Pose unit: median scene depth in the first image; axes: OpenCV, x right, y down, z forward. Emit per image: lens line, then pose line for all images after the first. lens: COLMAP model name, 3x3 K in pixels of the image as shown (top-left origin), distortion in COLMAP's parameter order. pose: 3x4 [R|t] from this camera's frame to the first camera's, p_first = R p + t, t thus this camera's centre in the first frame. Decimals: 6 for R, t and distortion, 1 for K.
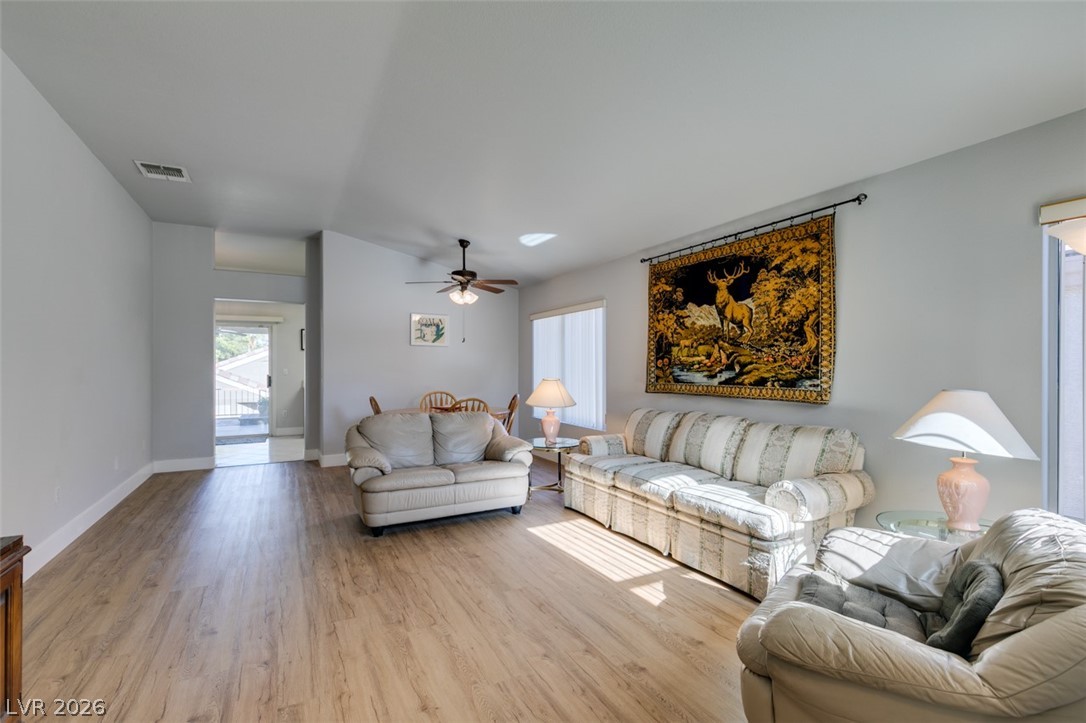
lens RADIAL K [[485.5, 0, 541.2], [0, 485.5, 365.4], [0, 0, 1]] dist [0.004482, -0.001223]
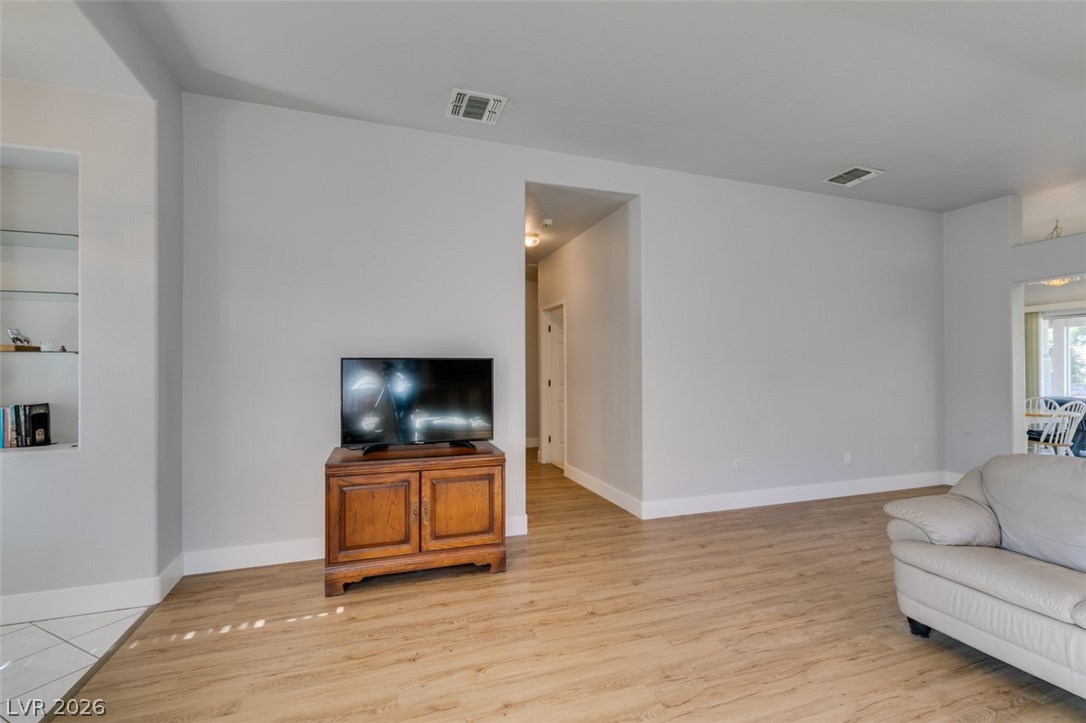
lens RADIAL K [[483.7, 0, 542.2], [0, 483.7, 364.7], [0, 0, 1]] dist [0.004979, -0.000376]
pose [[-0.153463, -0.007804, -0.988124, 0.345123], [0.002528, 0.999962, -0.008291, -0.000616], [0.988151, -0.003770, -0.153437, 0.558452]]
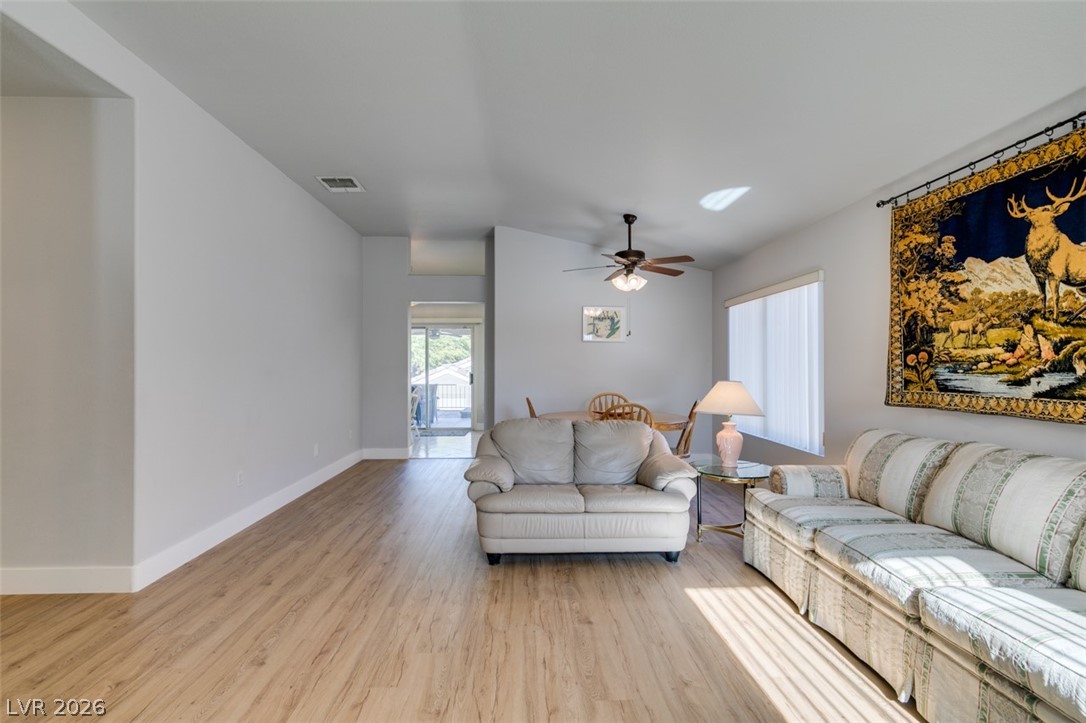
lens RADIAL K [[486.4, 0, 539.9], [0, 486.4, 361.4], [0, 0, 1]] dist [0.004579, -0.000905]
pose [[0.896553, -0.002739, -0.442928, 0.105406], [0.000450, 0.999986, -0.005274, 0.000903], [0.442937, 0.004529, 0.896542, 0.247399]]
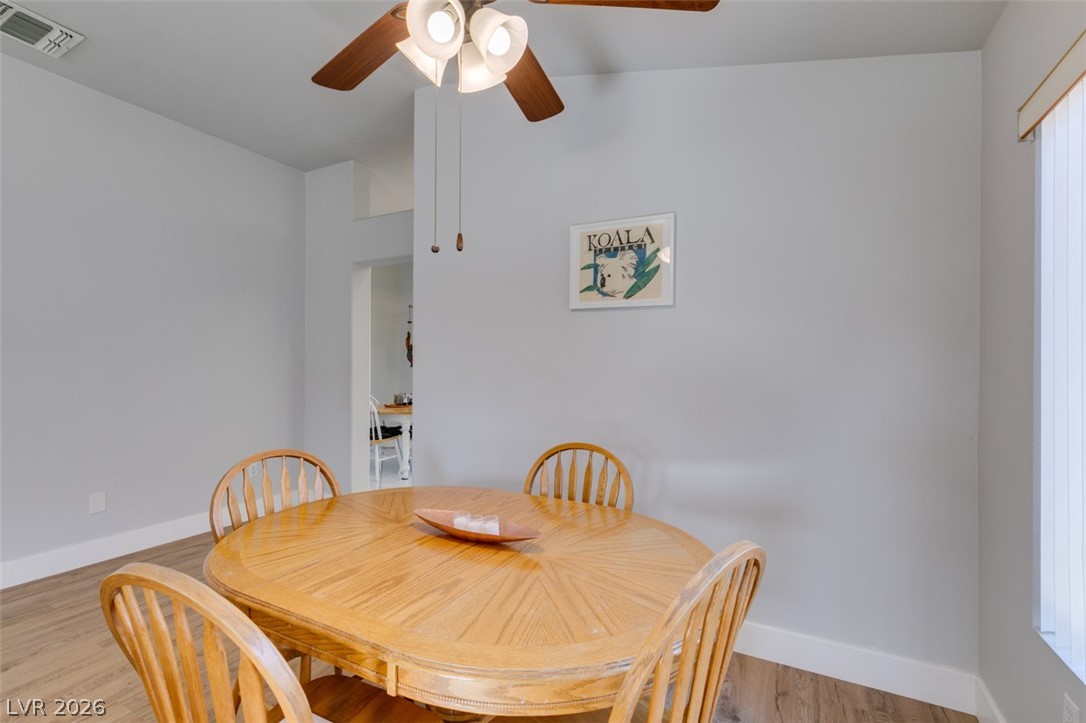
lens RADIAL K [[485.5, 0, 541.2], [0, 485.5, 365.4], [0, 0, 1]] dist [0.004482, -0.001223]
pose [[0.557132, 0.003357, -0.830417, 0.058902], [-0.004312, 0.999990, 0.001149, 0.002876], [0.830413, 0.002941, 0.557141, 1.283341]]
